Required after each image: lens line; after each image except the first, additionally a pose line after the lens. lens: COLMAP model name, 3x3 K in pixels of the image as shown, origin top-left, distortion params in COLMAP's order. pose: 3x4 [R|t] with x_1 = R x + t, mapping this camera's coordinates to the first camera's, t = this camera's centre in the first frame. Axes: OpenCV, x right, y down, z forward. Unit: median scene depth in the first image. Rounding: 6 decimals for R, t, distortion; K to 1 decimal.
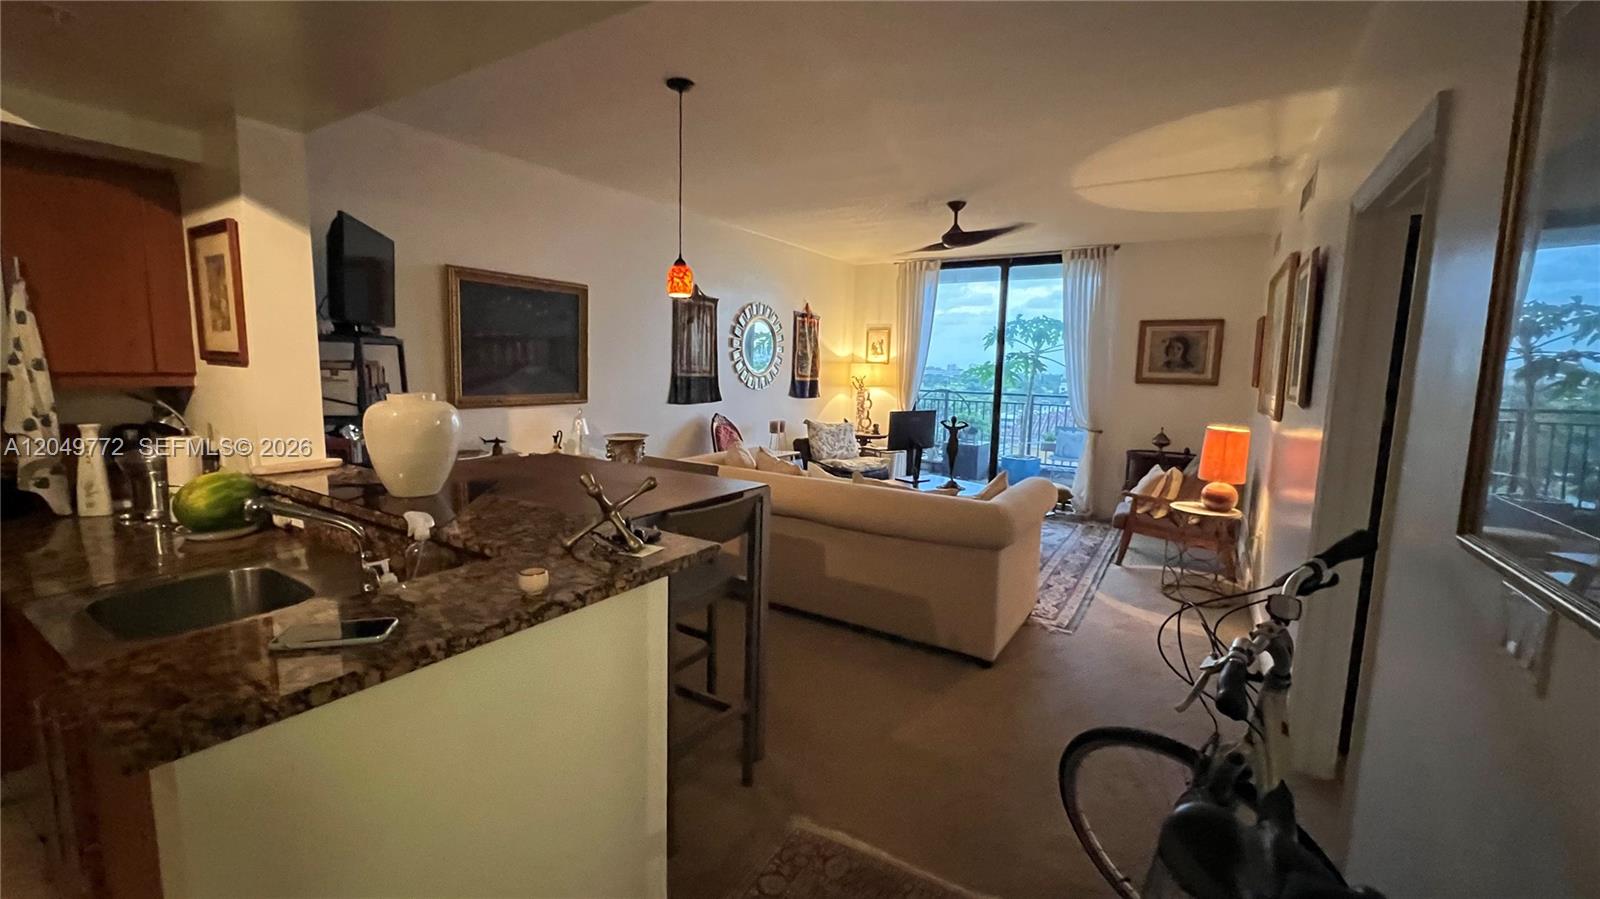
lens RADIAL K [[652.5, 0, 800.0], [0, 652.5, 449.5], [0, 0, 1]] dist [-0.019345, 0.000182]
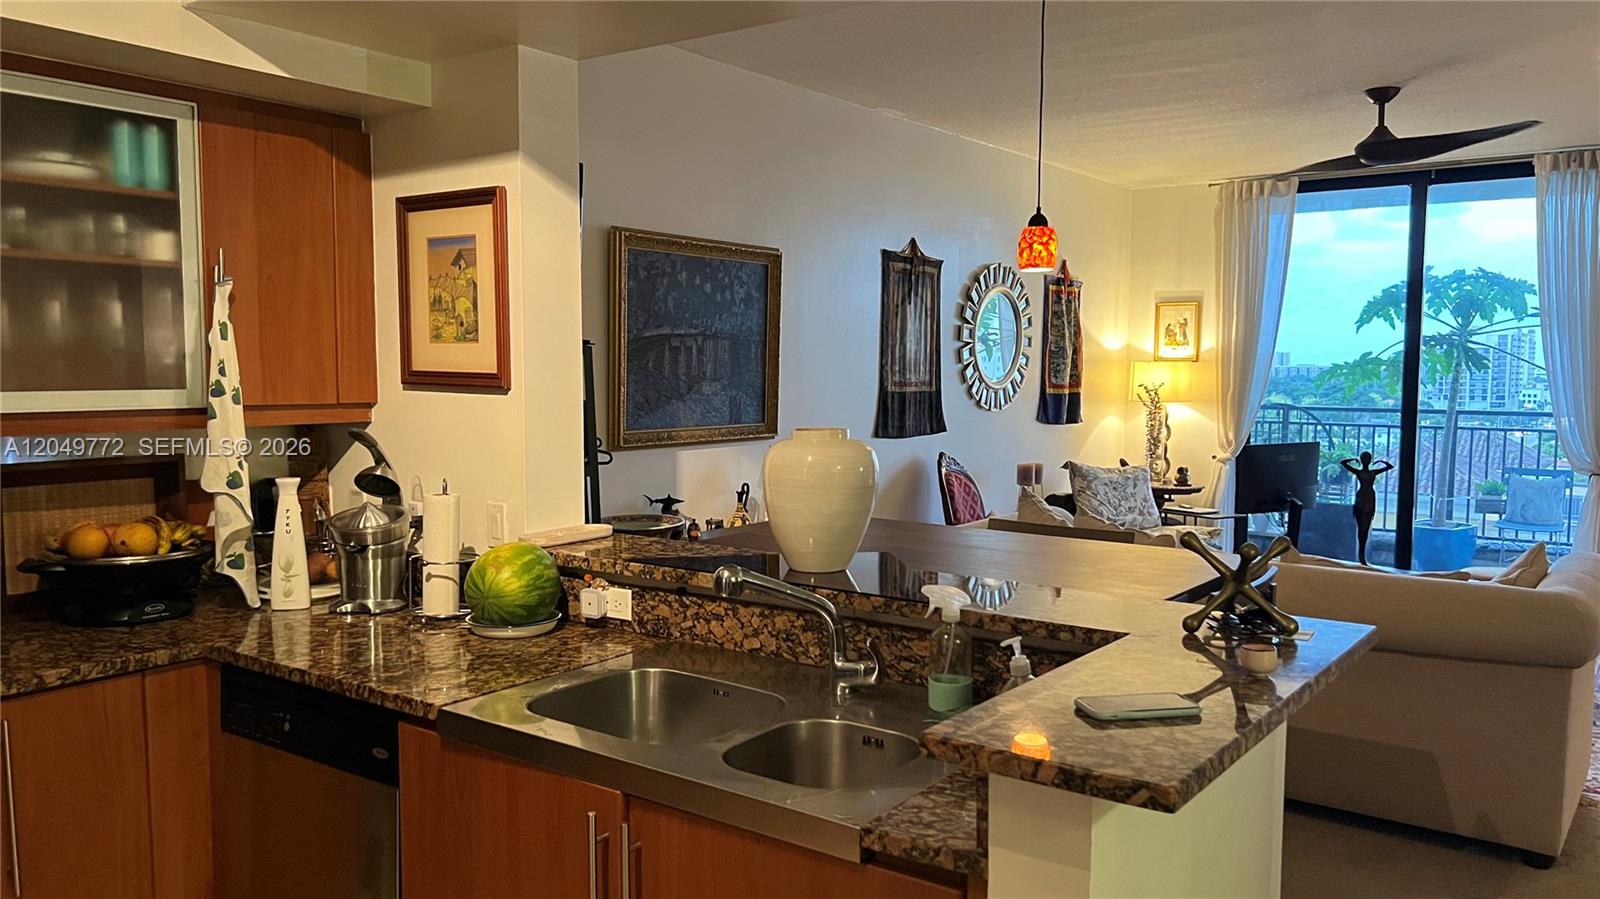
lens RADIAL K [[1216.6, 0, 800.0], [0, 1216.6, 449.5], [0, 0, 1]] dist [0.048419, -0.089488]
pose [[0.996047, -0.015382, -0.087483, -0.153553], [0.010286, 0.998240, -0.058413, 0.004706], [0.088228, 0.057282, 0.994452, -0.105175]]
